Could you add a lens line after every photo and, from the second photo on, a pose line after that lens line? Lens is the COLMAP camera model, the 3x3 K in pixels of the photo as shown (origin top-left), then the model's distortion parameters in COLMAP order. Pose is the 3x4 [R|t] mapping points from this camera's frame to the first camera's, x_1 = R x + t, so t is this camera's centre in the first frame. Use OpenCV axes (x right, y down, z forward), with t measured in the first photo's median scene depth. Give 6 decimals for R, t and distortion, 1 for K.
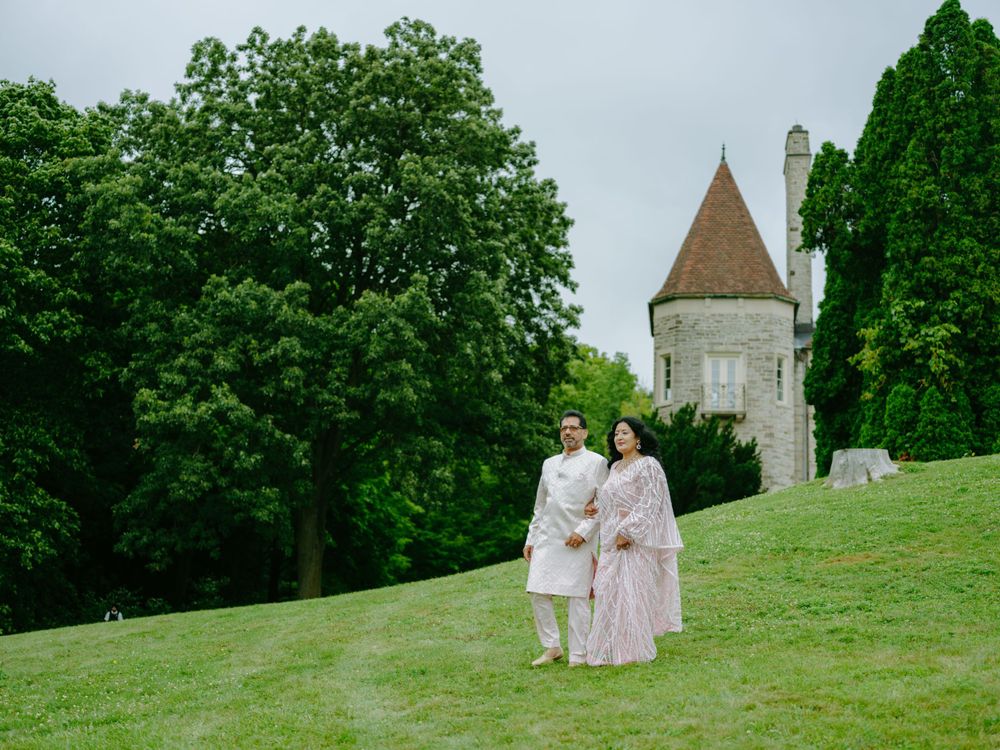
lens RADIAL K [[1404.4, 0, 525.3], [0, 1404.4, 401.7], [0, 0, 1]] dist [0.004641, 0.000000]
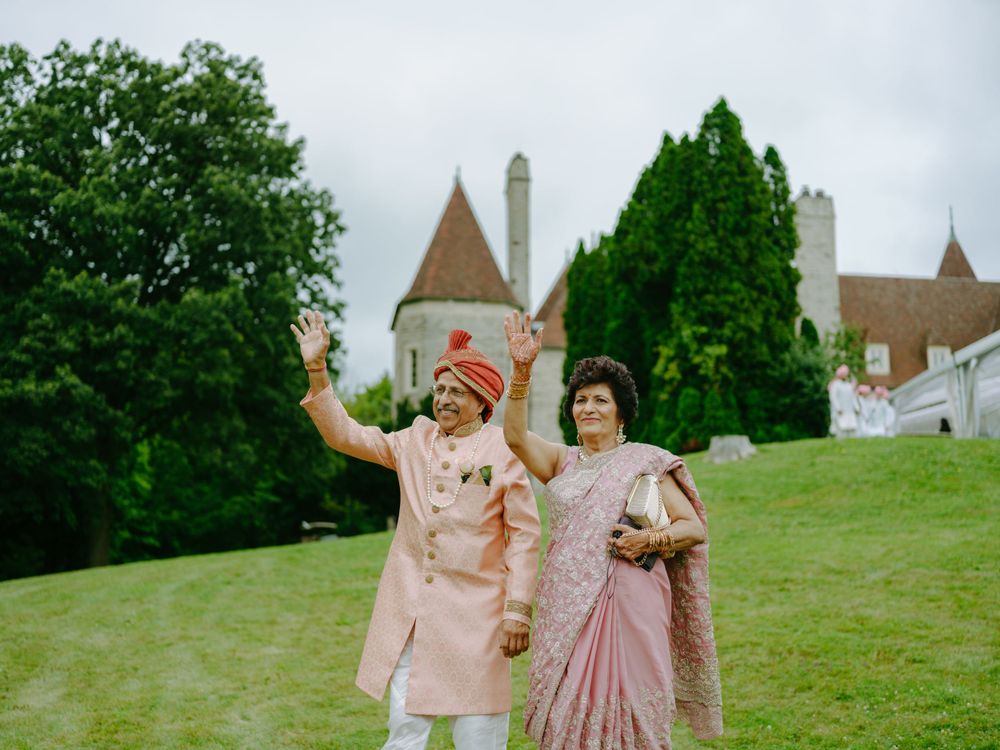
lens RADIAL K [[1404.4, 0, 502.9], [0, 1404.4, 420.3], [0, 0, 1]] dist [0.004641, 0.000000]
pose [[0.963765, 0.022226, 0.265826, -0.143565], [-0.029809, 0.999255, 0.024525, -0.004991], [-0.265083, -0.031560, 0.963709, -0.141702]]
